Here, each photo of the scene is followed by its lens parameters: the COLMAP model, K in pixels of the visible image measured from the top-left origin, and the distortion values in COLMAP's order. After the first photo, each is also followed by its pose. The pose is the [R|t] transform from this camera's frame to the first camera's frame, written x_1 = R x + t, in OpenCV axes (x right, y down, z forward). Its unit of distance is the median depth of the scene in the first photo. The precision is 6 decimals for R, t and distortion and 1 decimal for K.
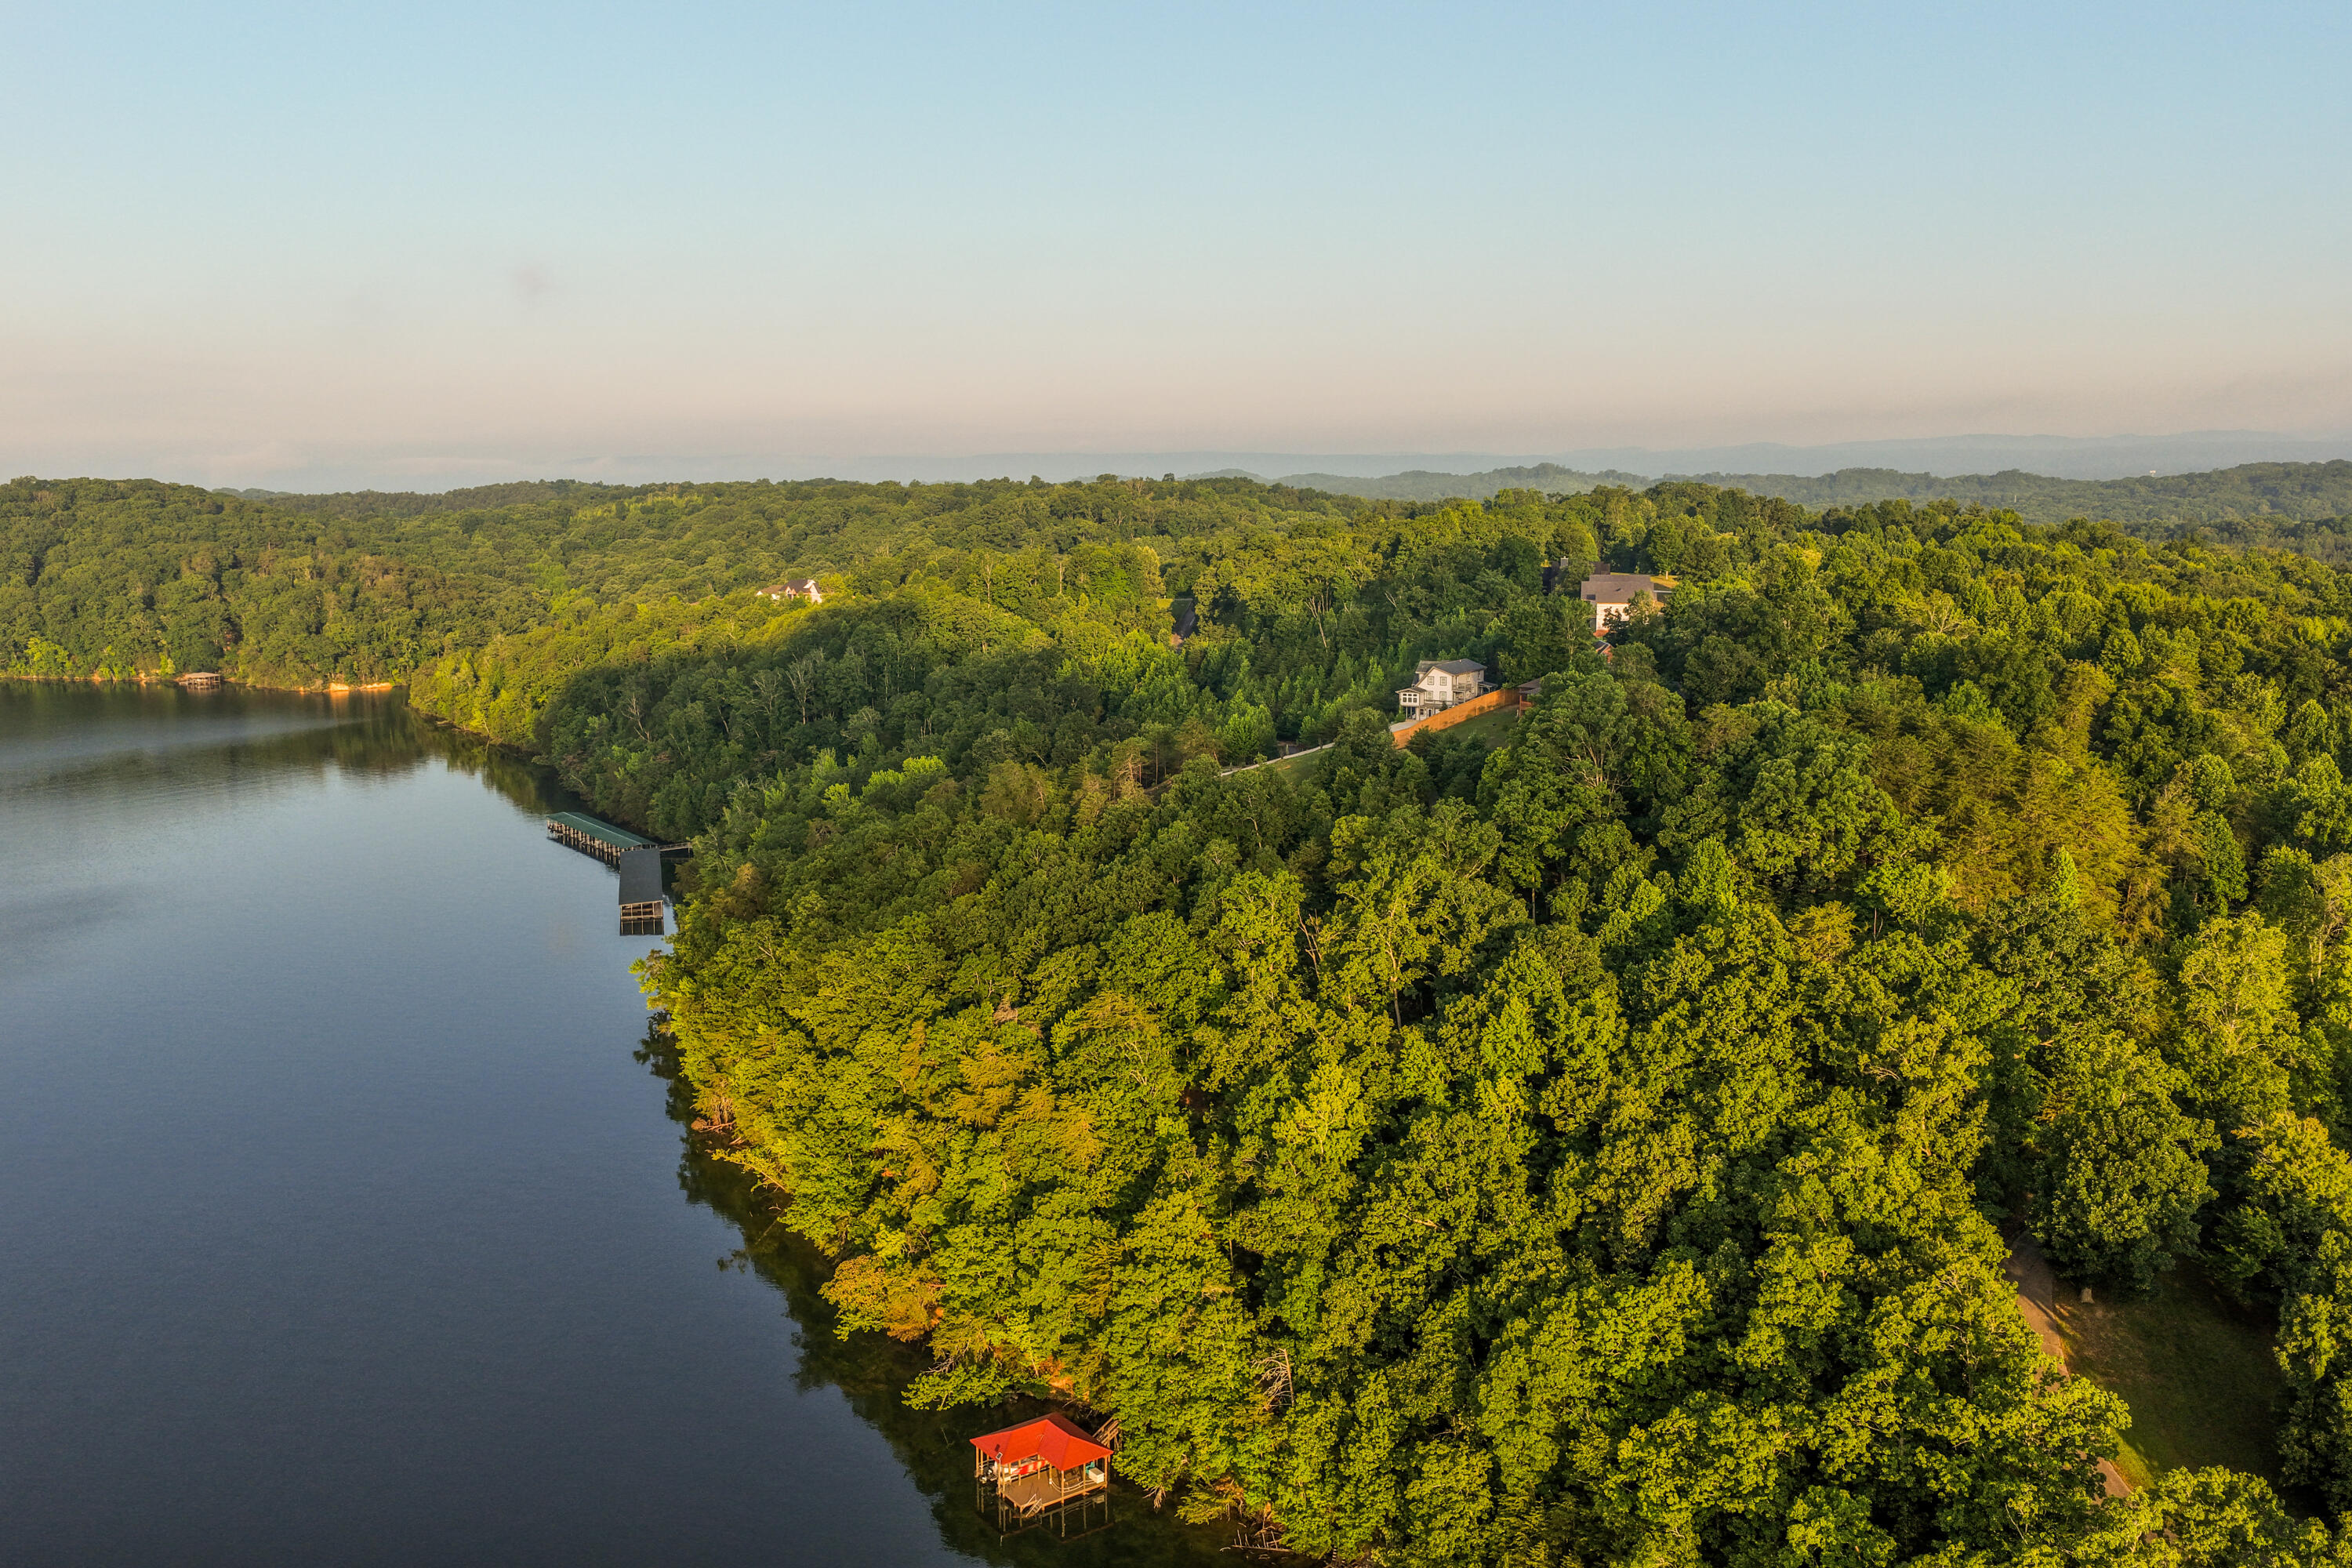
lens RADIAL K [[1958.2, 0, 1199.2], [0, 1958.2, 786.3], [0, 0, 1]] dist [-0.012299, 0.037856]
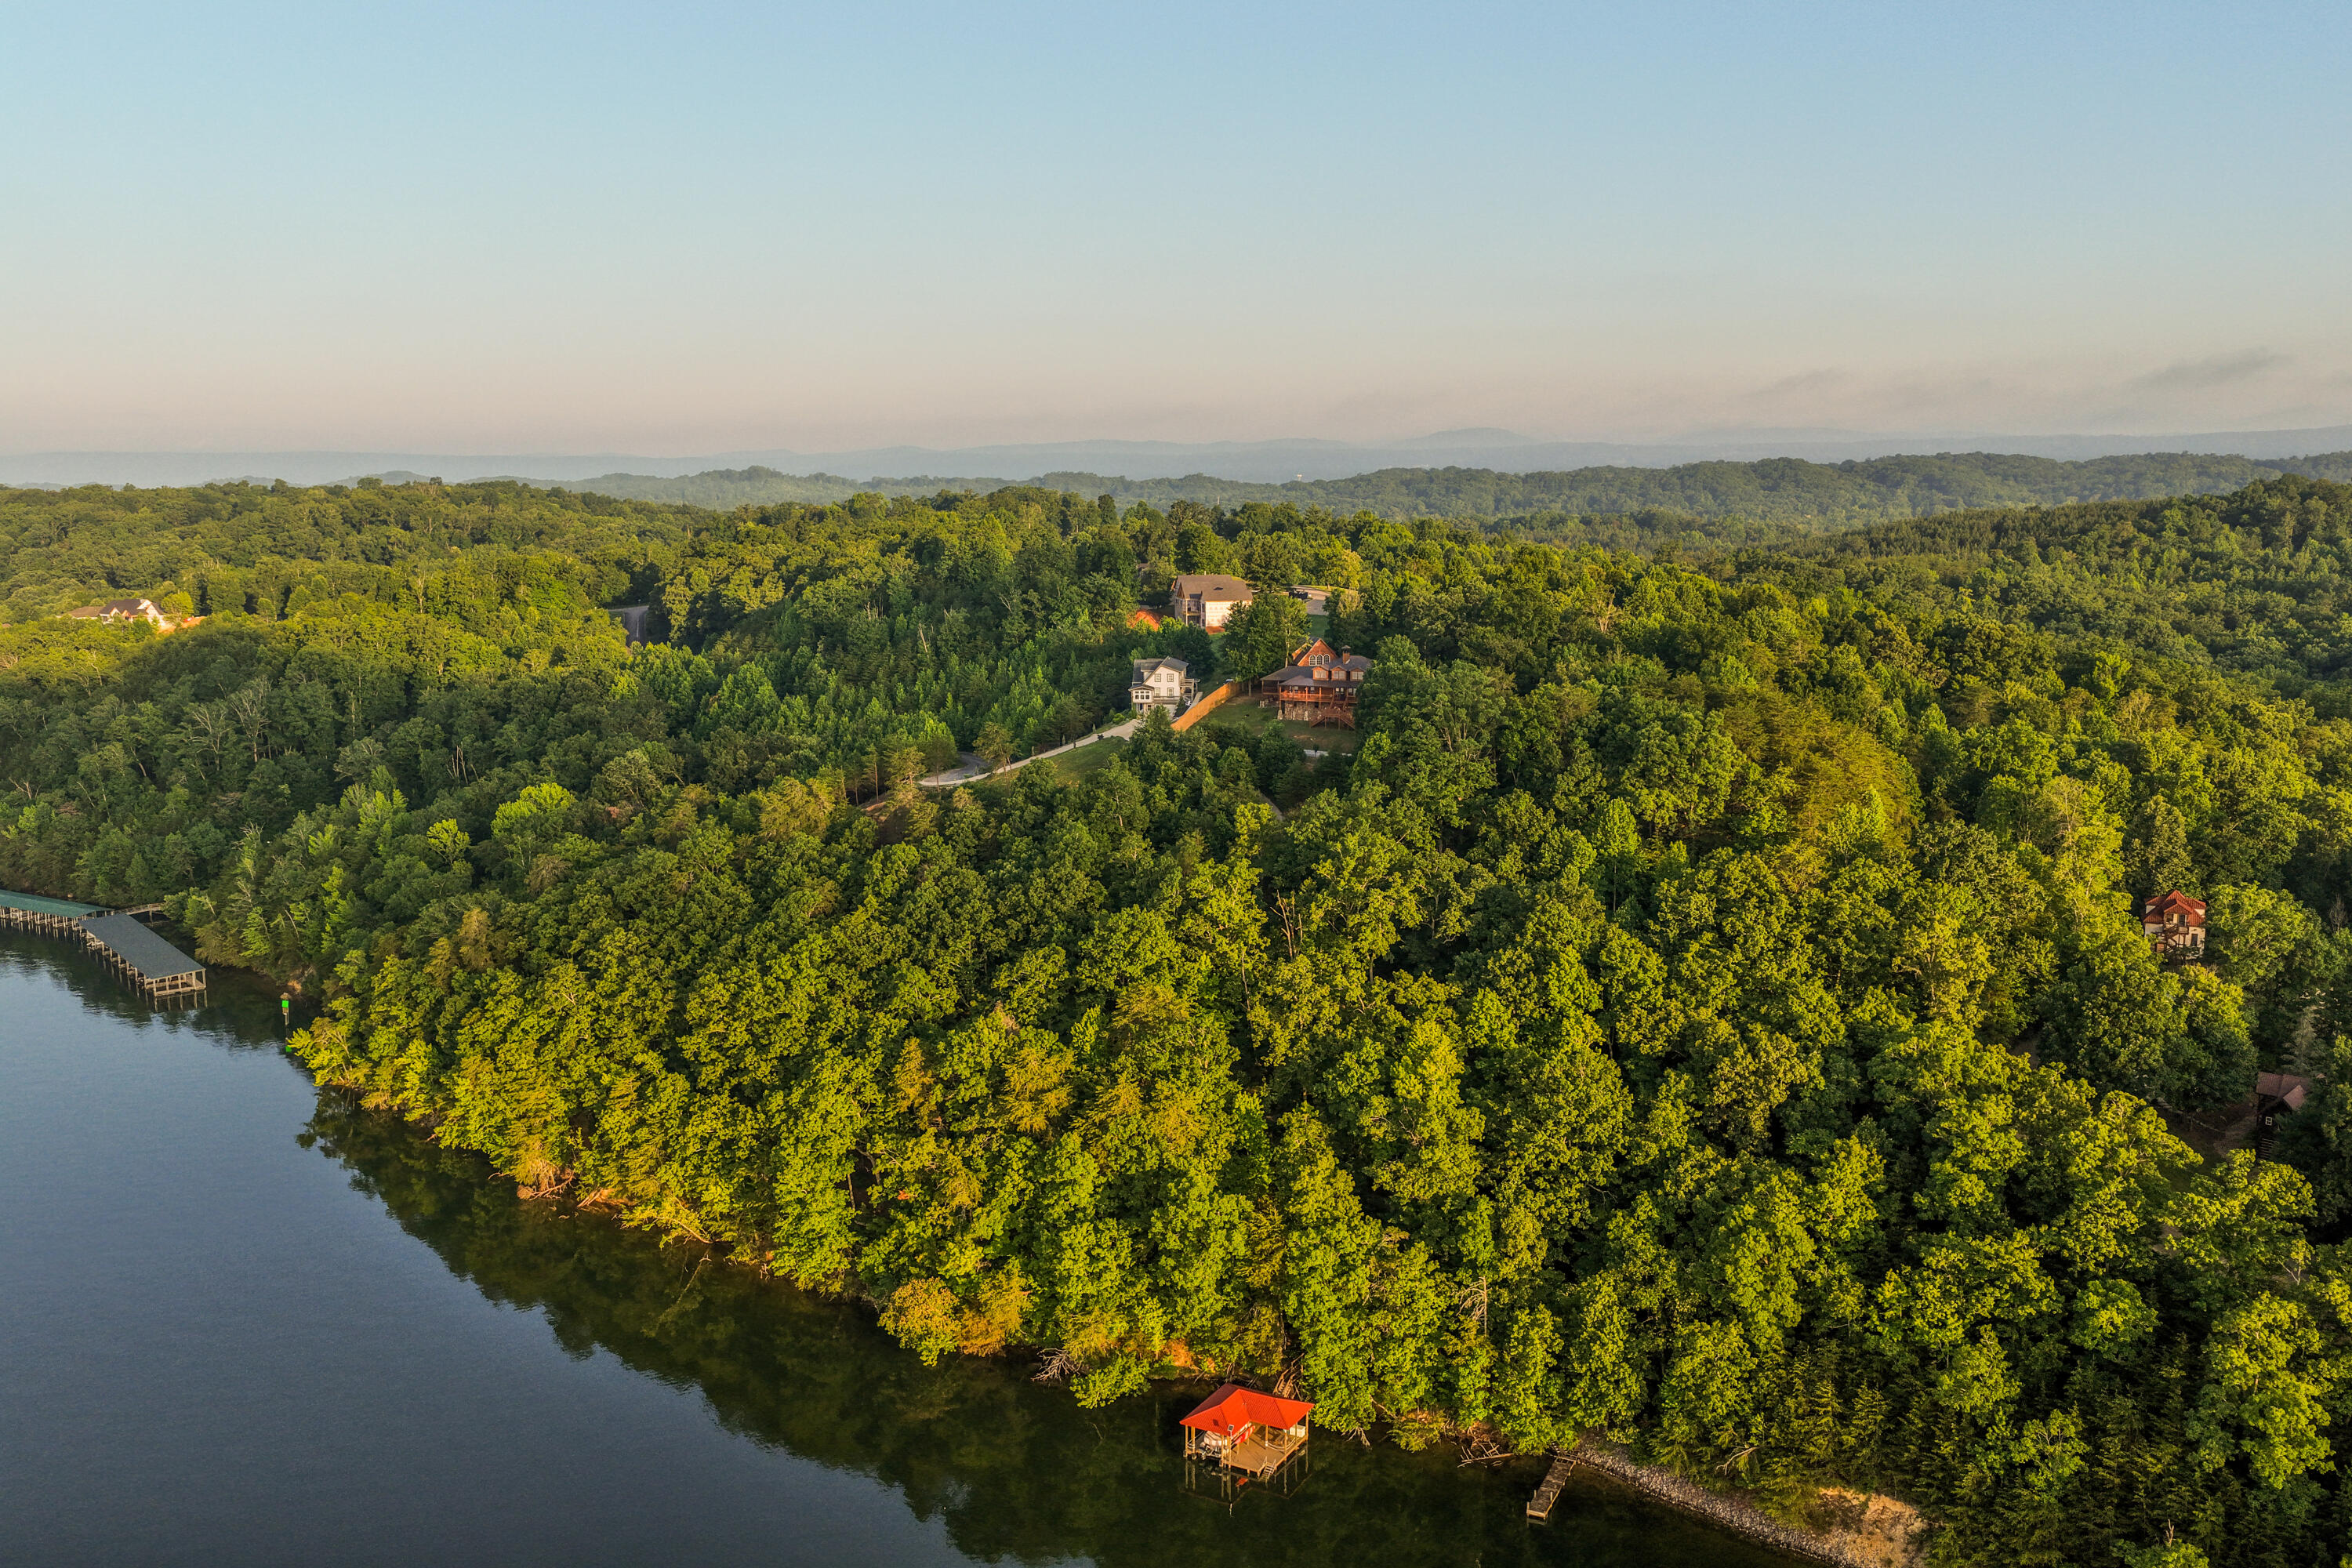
lens RADIAL K [[1958.2, 0, 1196.8], [0, 1958.2, 791.0], [0, 0, 1]] dist [-0.012299, 0.037856]
pose [[0.908008, -0.064463, 0.413963, -0.505946], [0.063921, 0.997840, 0.015179, -0.013053], [-0.414048, 0.012678, 0.910167, 0.051569]]
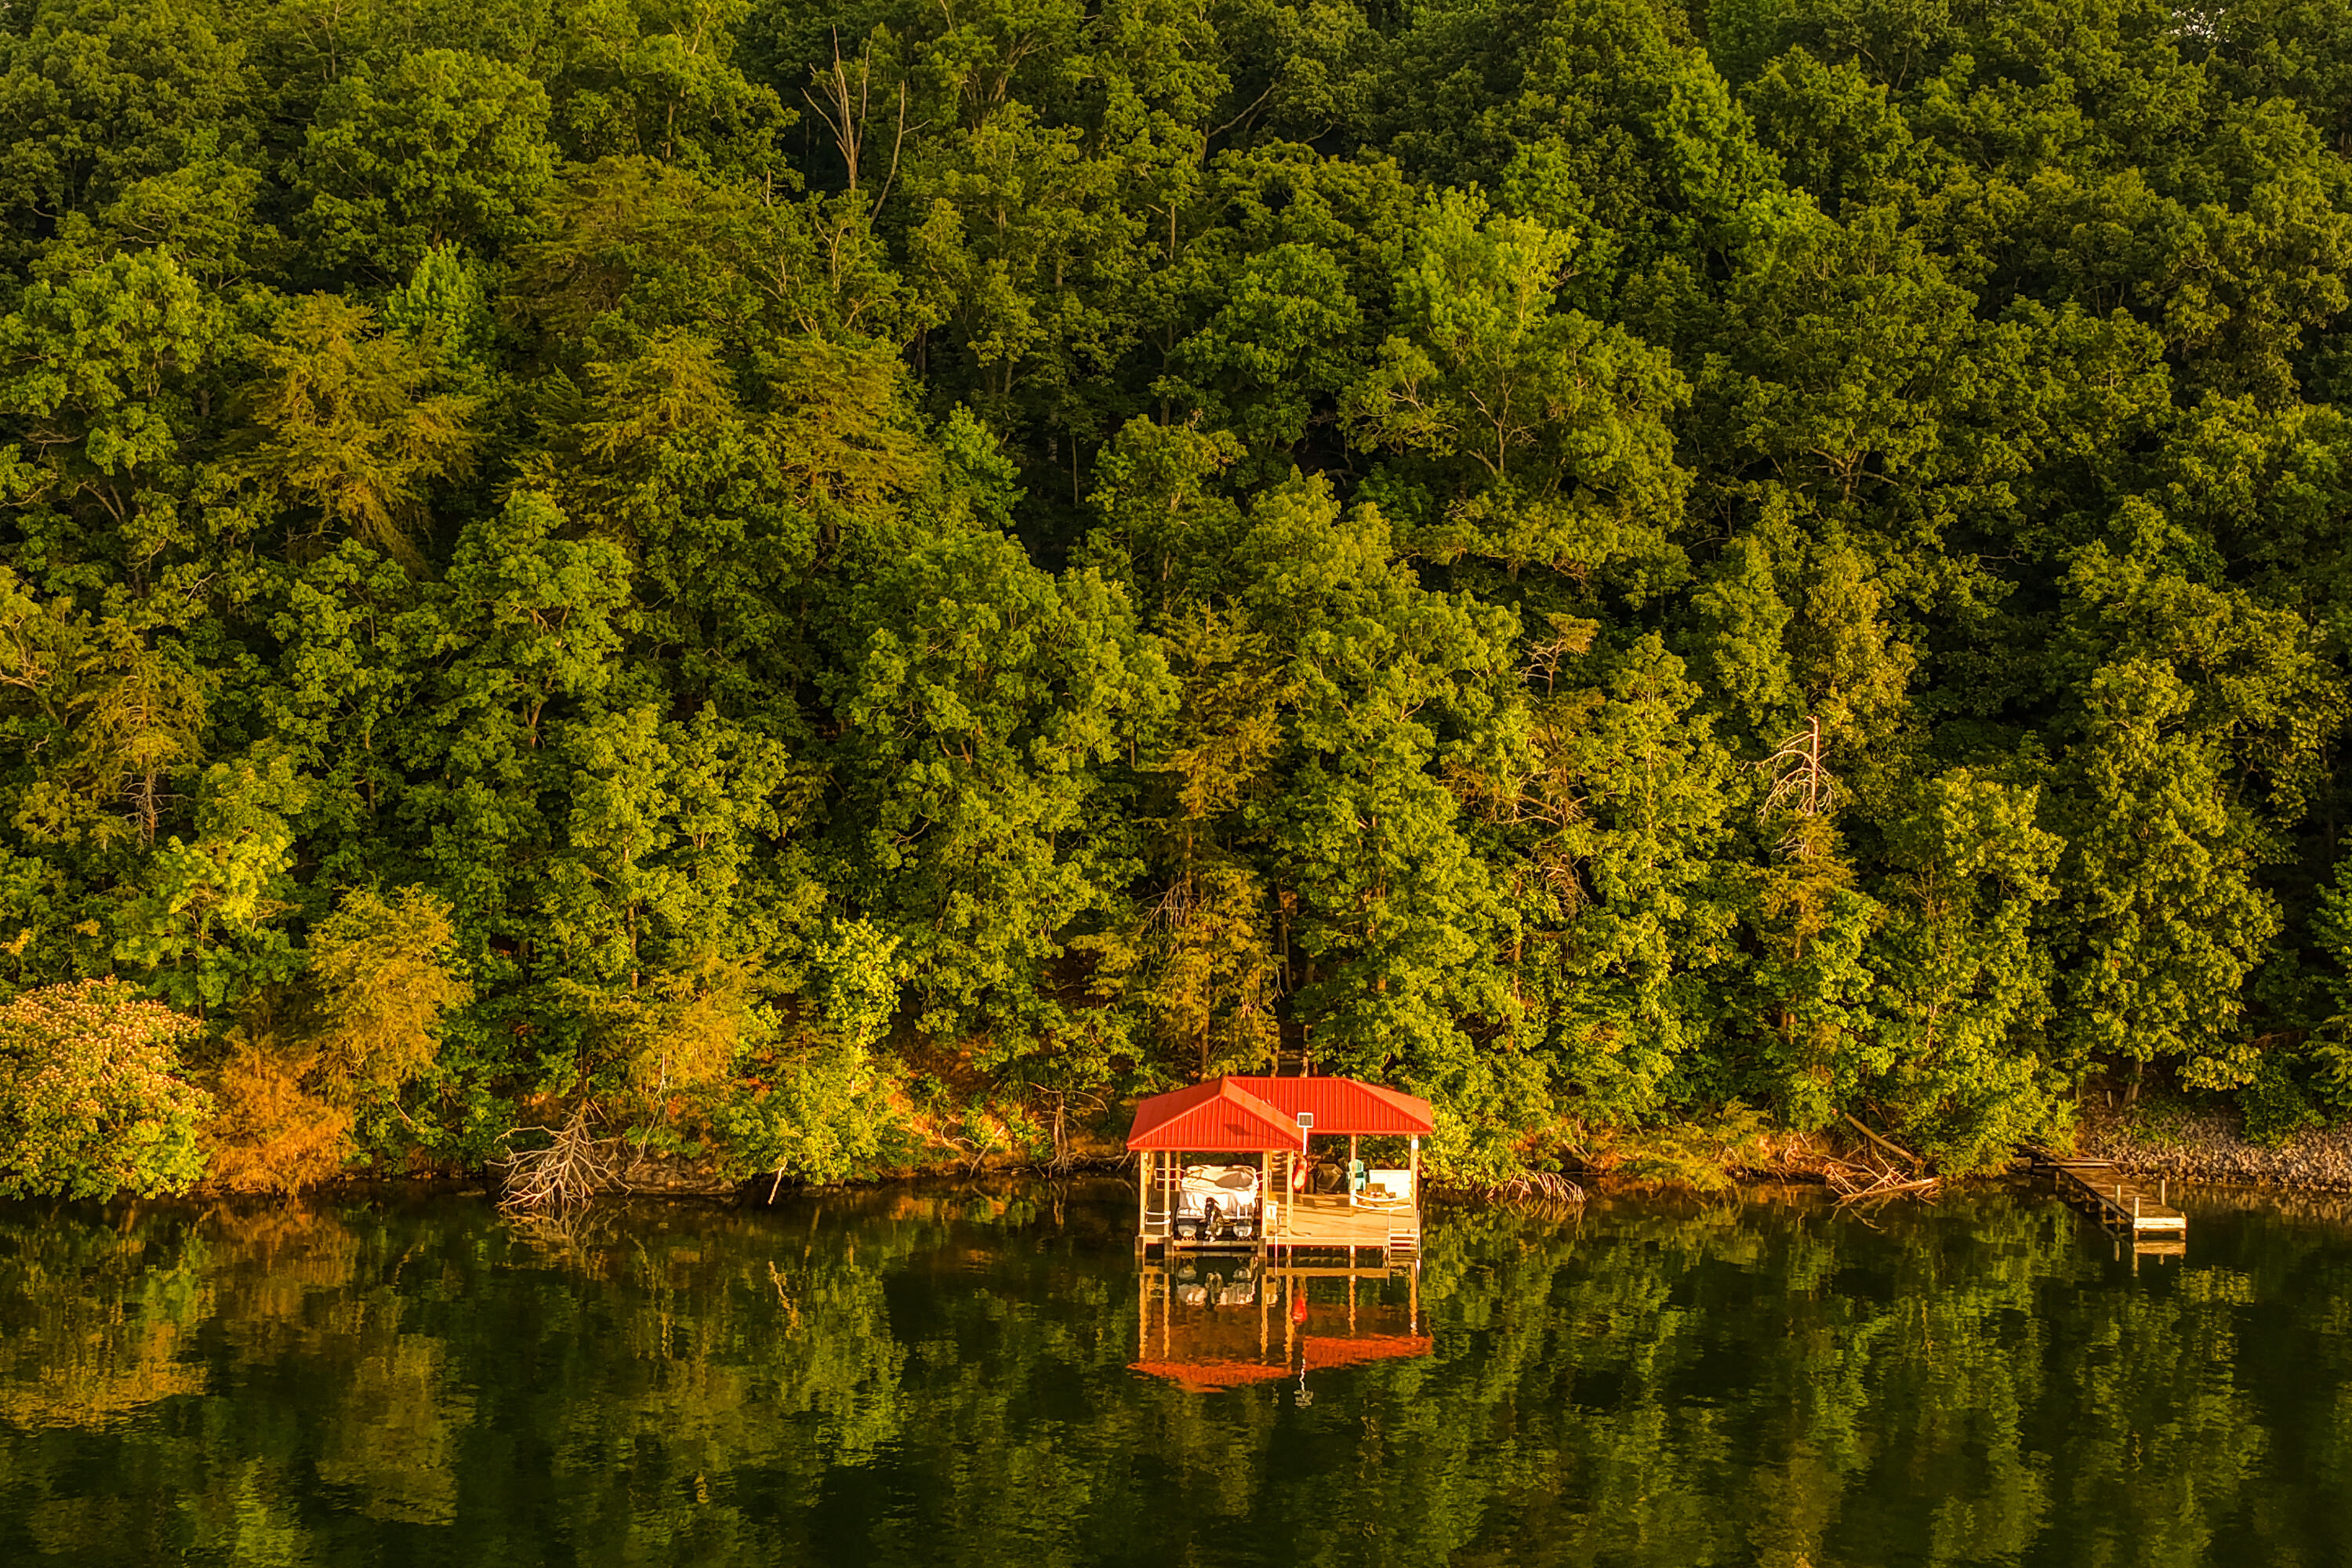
lens RADIAL K [[4125.4, 0, 1197.6], [0, 4125.4, 781.4], [0, 0, 1]] dist [0.009483, 0.000000]
pose [[0.619690, -0.049851, 0.783262, -0.658755], [0.116208, 0.992809, -0.028752, 0.288552], [-0.776196, 0.108839, 0.621026, 0.527624]]
